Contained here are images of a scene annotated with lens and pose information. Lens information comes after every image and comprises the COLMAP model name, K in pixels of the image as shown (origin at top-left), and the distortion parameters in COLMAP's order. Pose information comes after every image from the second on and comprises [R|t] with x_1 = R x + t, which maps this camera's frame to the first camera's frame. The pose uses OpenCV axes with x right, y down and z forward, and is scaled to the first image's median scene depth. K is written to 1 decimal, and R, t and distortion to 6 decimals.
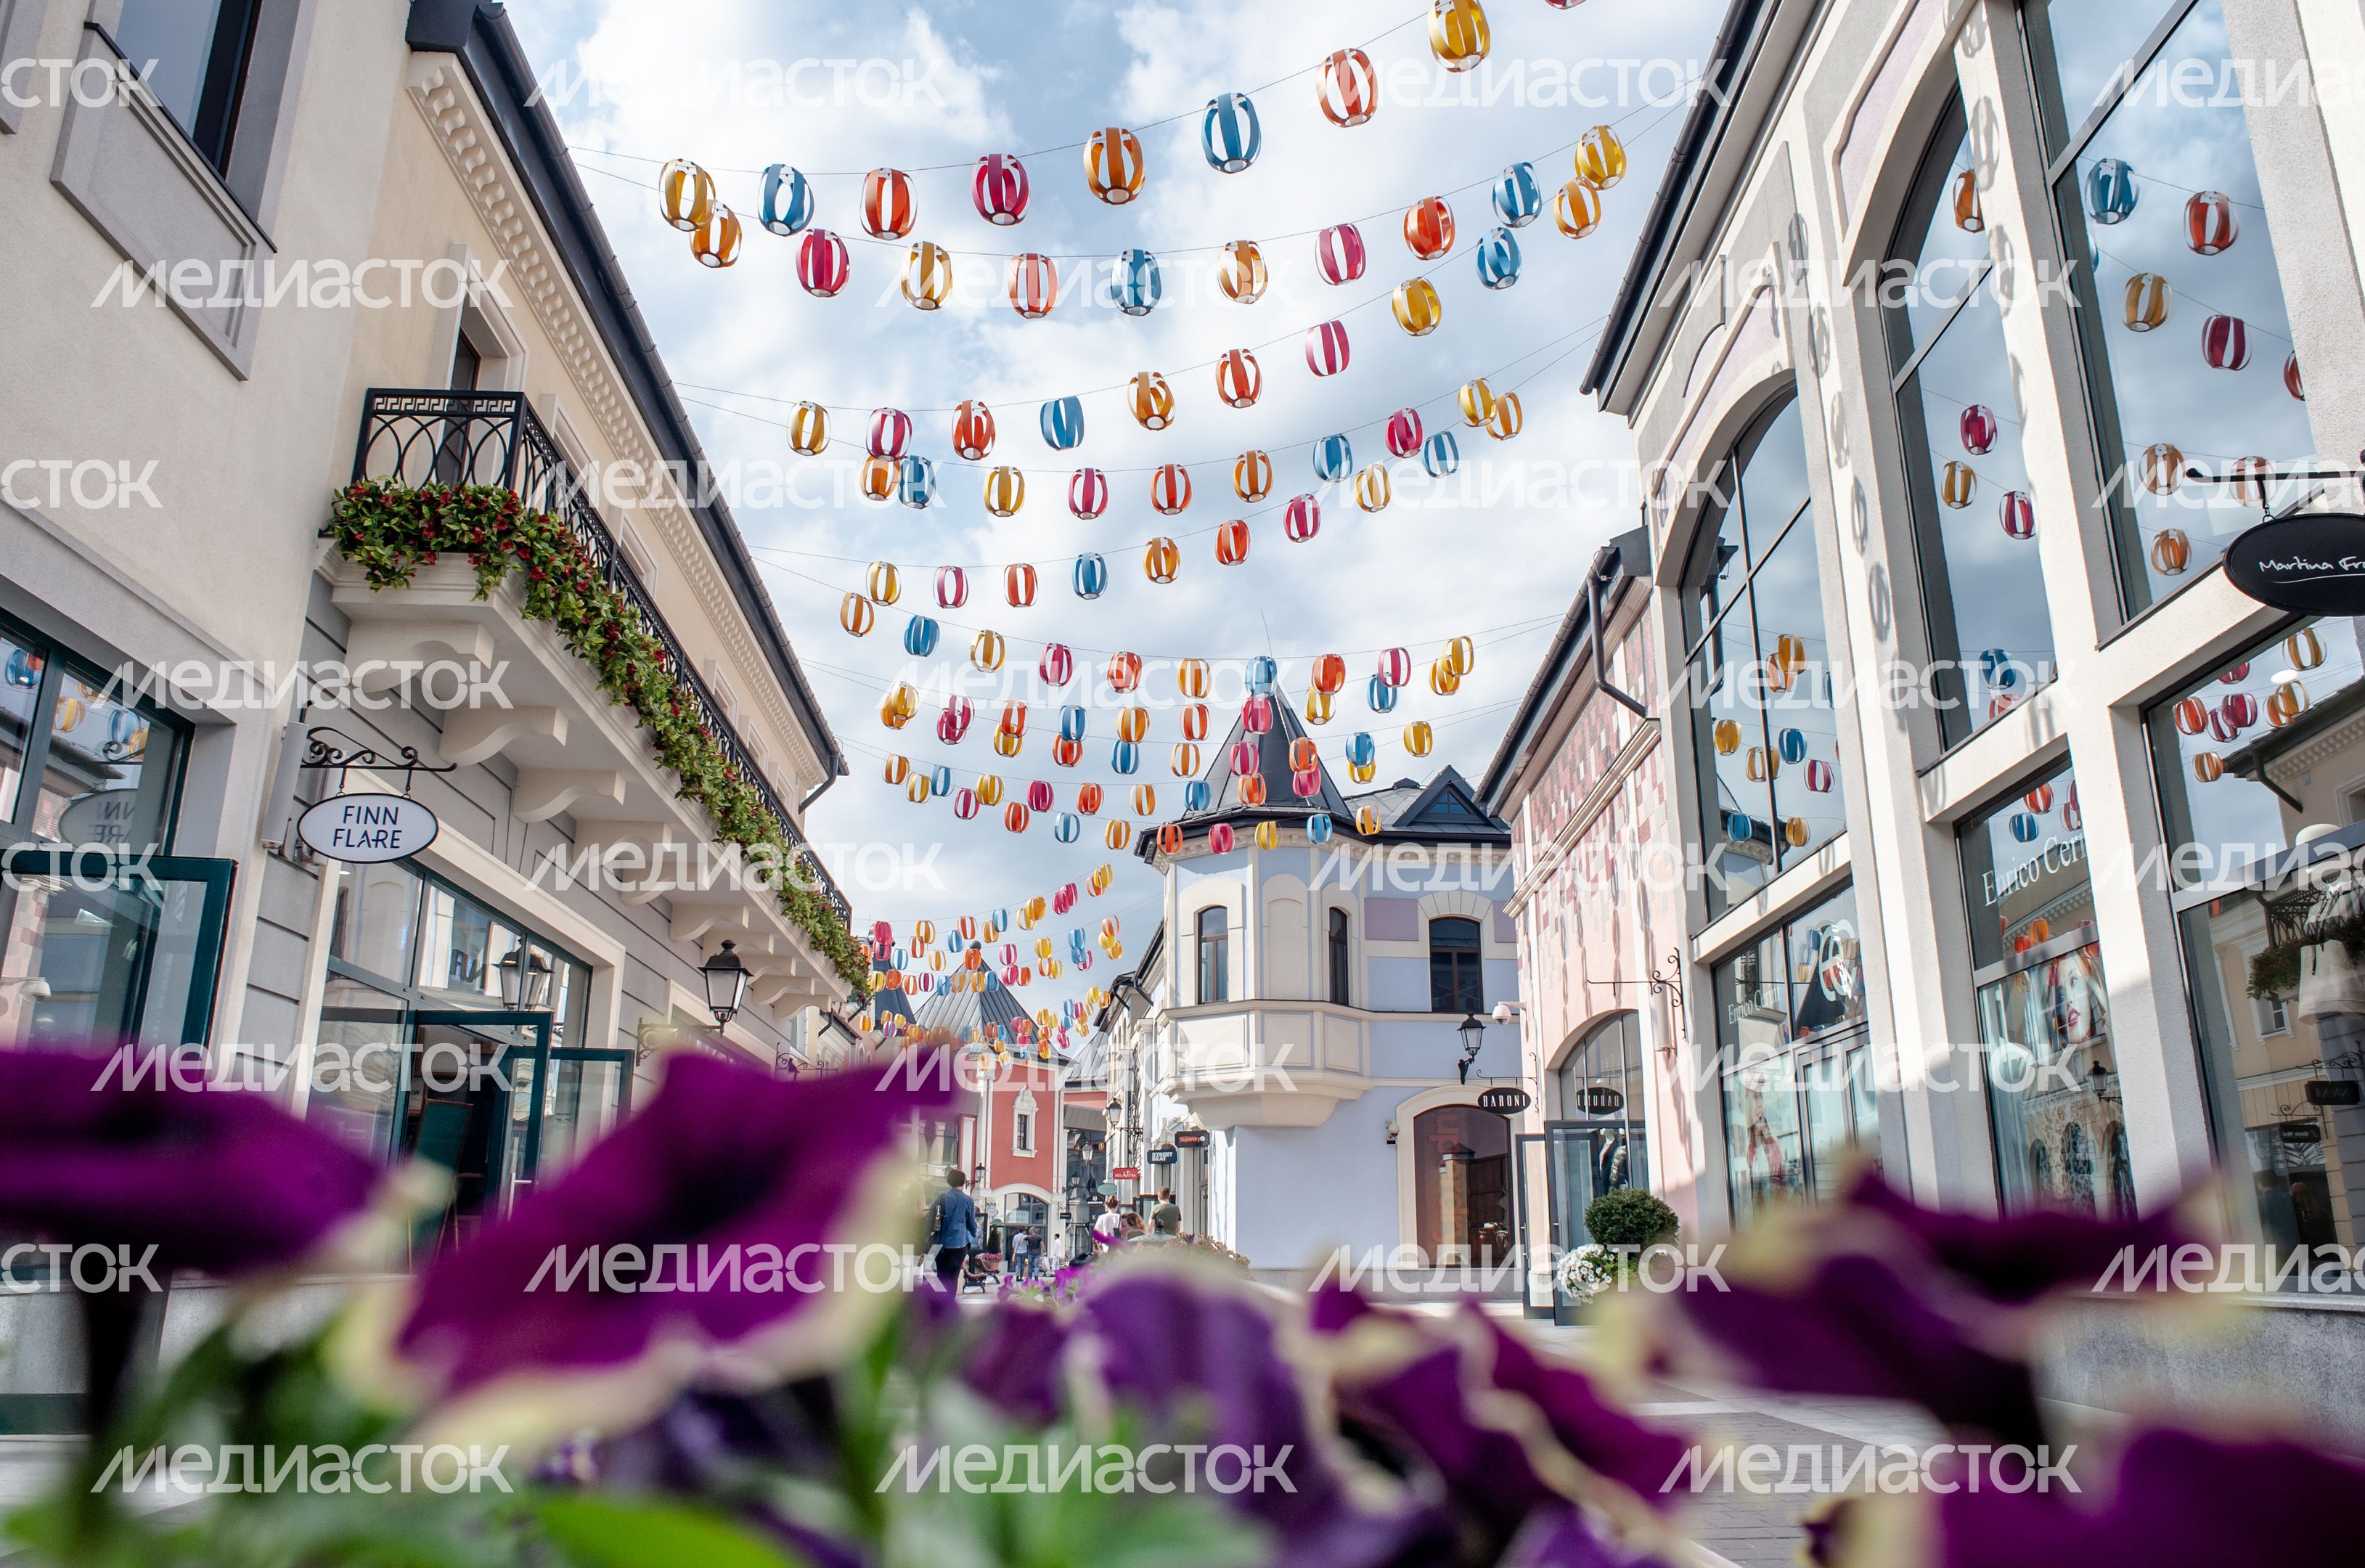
lens RADIAL K [[1714.8, 0, 1182.5], [0, 1714.8, 784.0], [0, 0, 1]] dist [-0.057892, 0.000335]
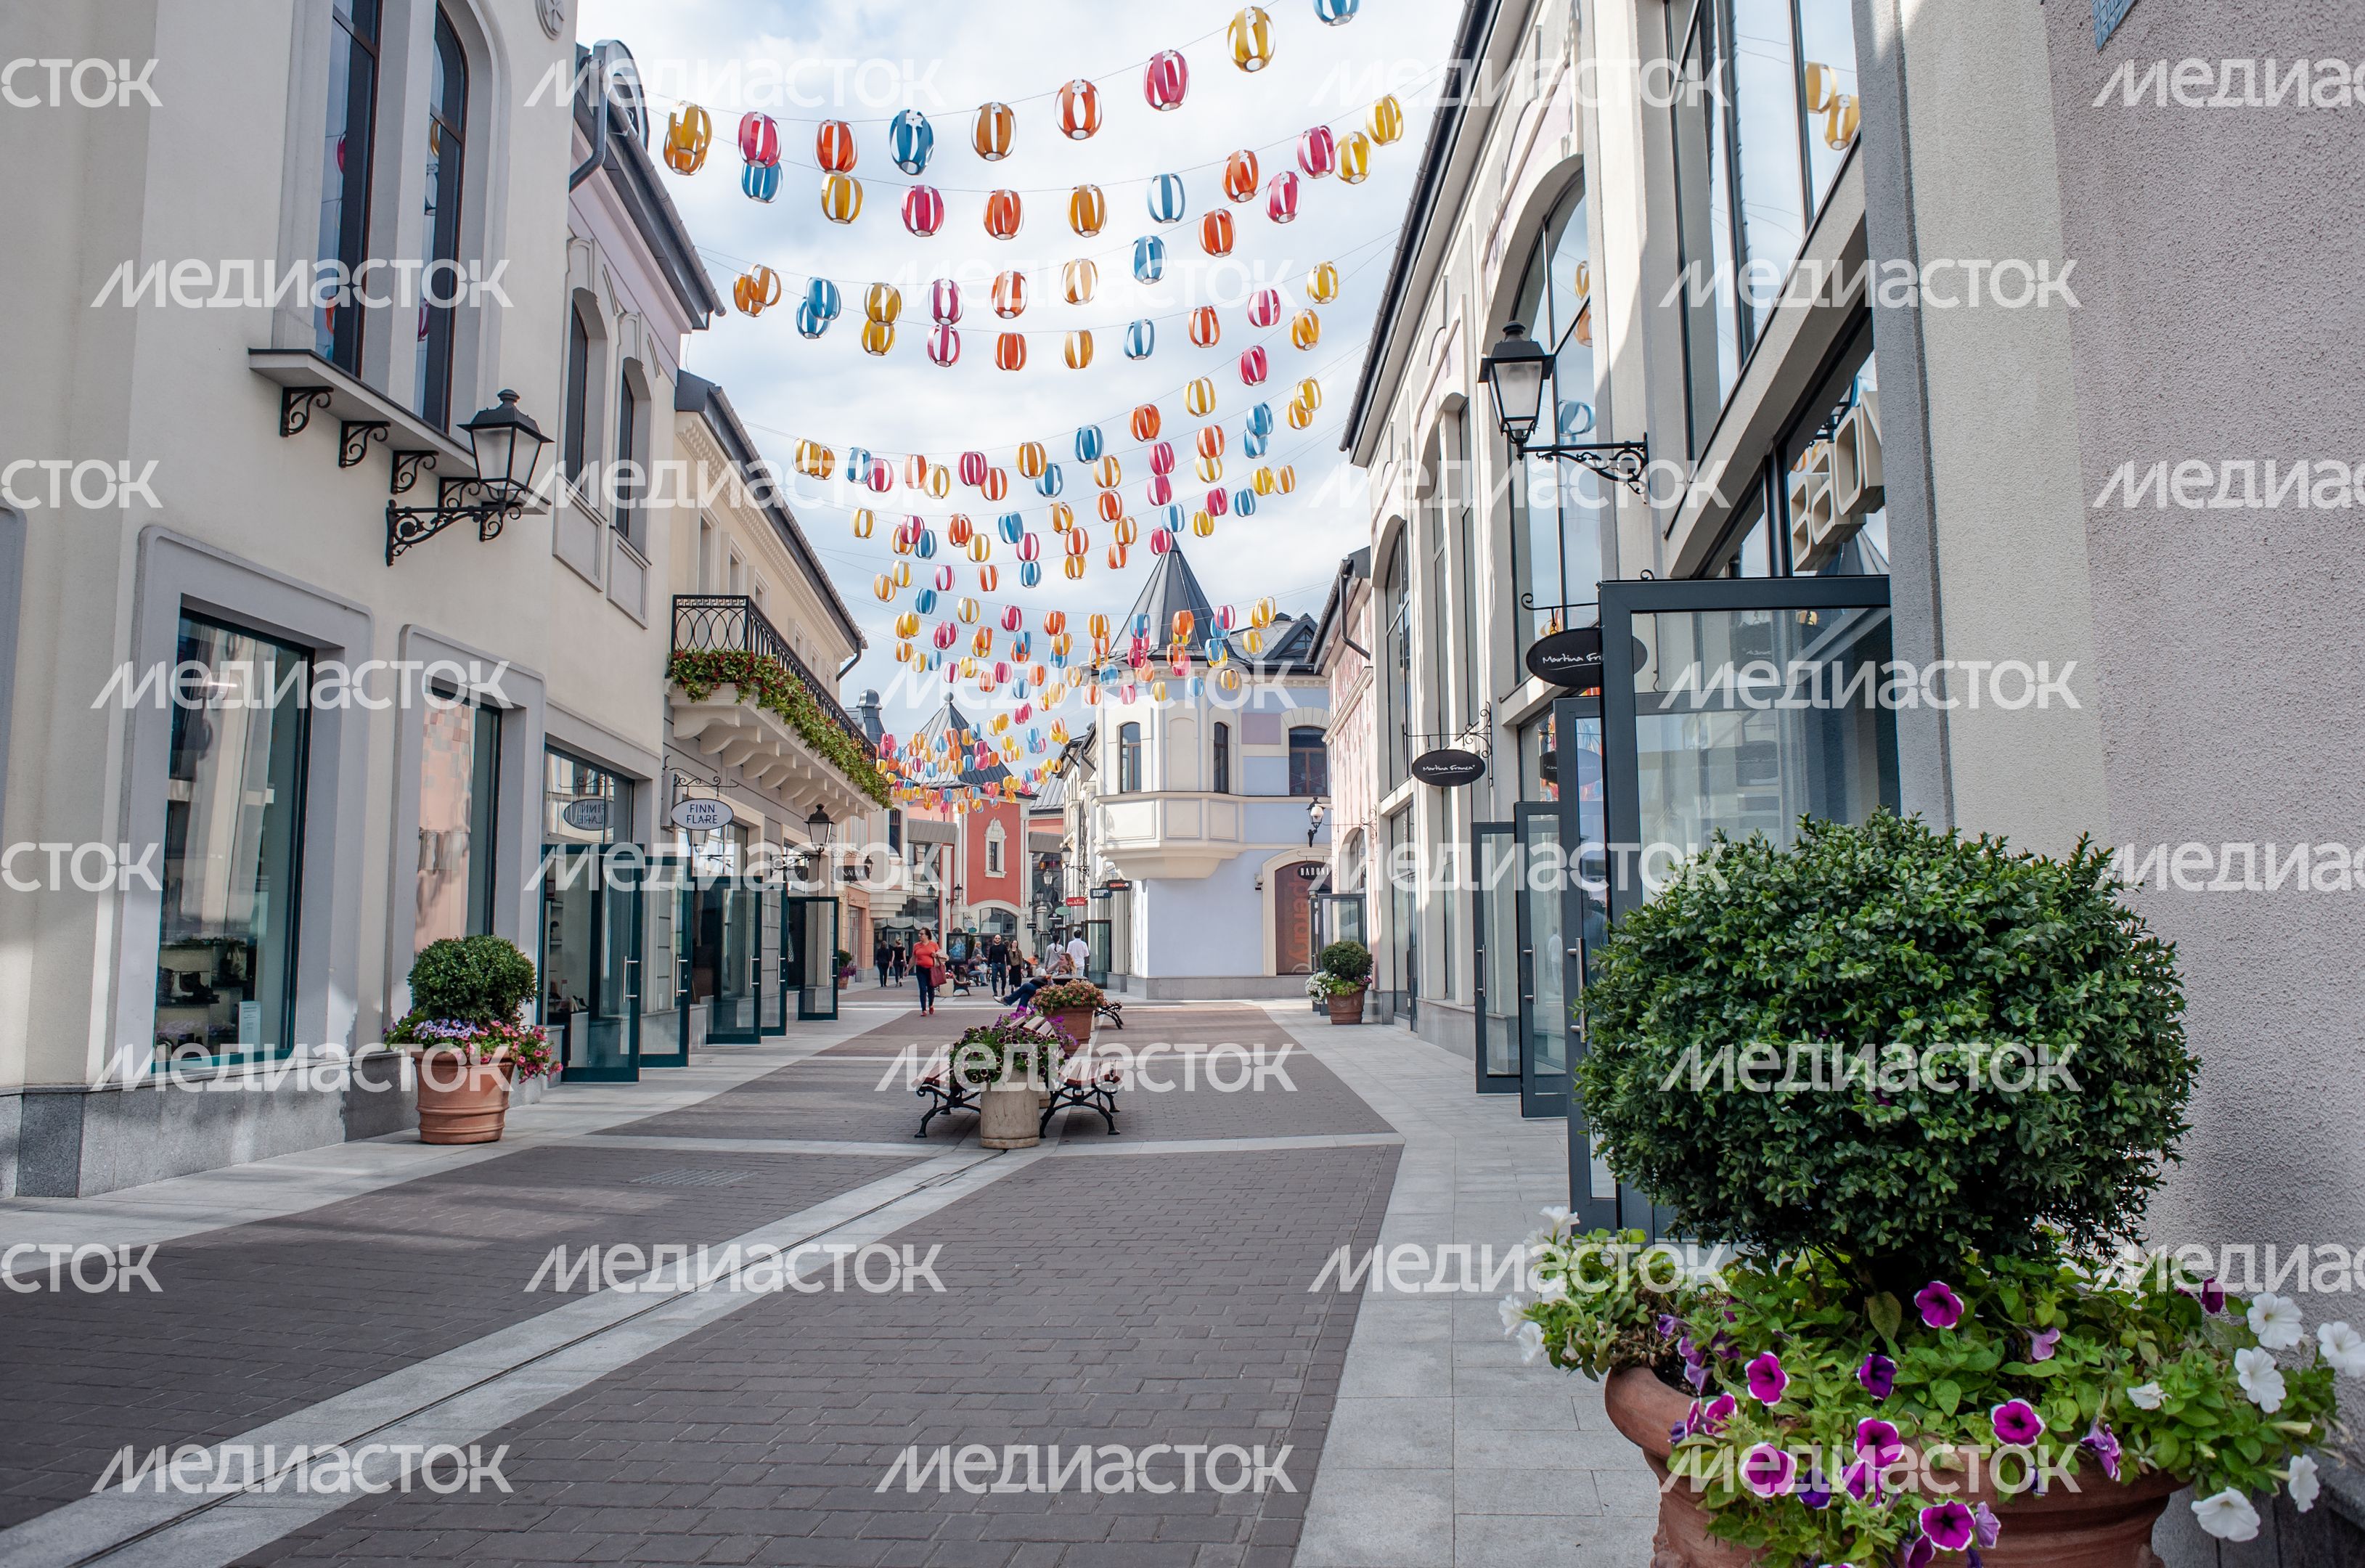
lens RADIAL K [[1711.0, 0, 1182.5], [0, 1711.0, 784.0], [0, 0, 1]] dist [-0.100791, 0.082087]
pose [[0.999728, -0.011581, 0.020252, 0.031510], [0.007875, 0.984652, 0.174352, -0.119287], [-0.021960, -0.174145, 0.984475, -0.360878]]
